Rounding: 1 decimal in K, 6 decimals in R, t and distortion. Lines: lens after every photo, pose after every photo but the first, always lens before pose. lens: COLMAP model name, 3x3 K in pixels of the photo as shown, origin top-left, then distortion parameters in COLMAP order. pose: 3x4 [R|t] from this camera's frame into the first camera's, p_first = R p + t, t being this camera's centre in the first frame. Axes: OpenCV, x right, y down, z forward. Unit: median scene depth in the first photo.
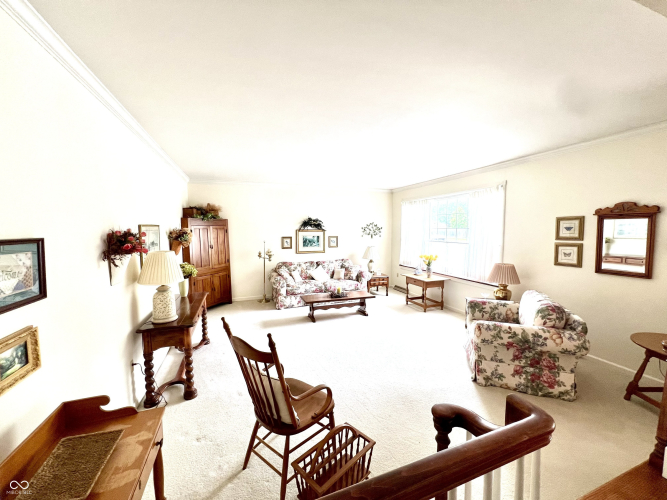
lens RADIAL K [[268.3, 0, 333.0], [0, 268.3, 250.5], [0, 0, 1]] dist [0.001017, 0.000844]
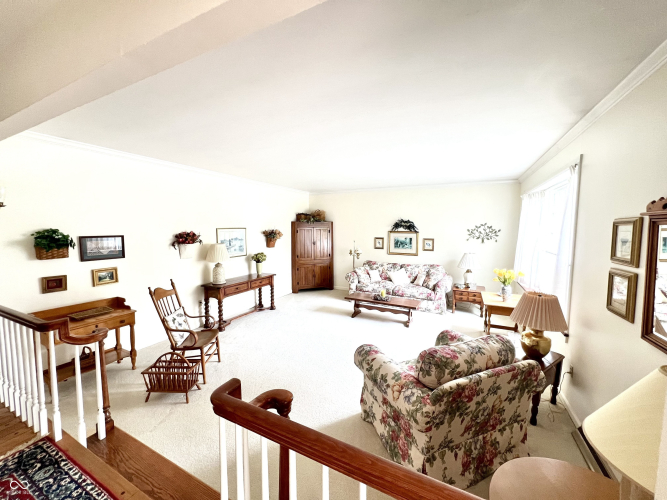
lens RADIAL K [[268.9, 0, 333.5], [0, 268.9, 250.0], [0, 0, 1]] dist [-0.000272, -0.000157]
pose [[0.682447, 0.069202, -0.727652, 0.502707], [-0.065089, 0.997307, 0.033802, -0.027654], [0.728031, 0.024294, 0.685113, 0.150901]]
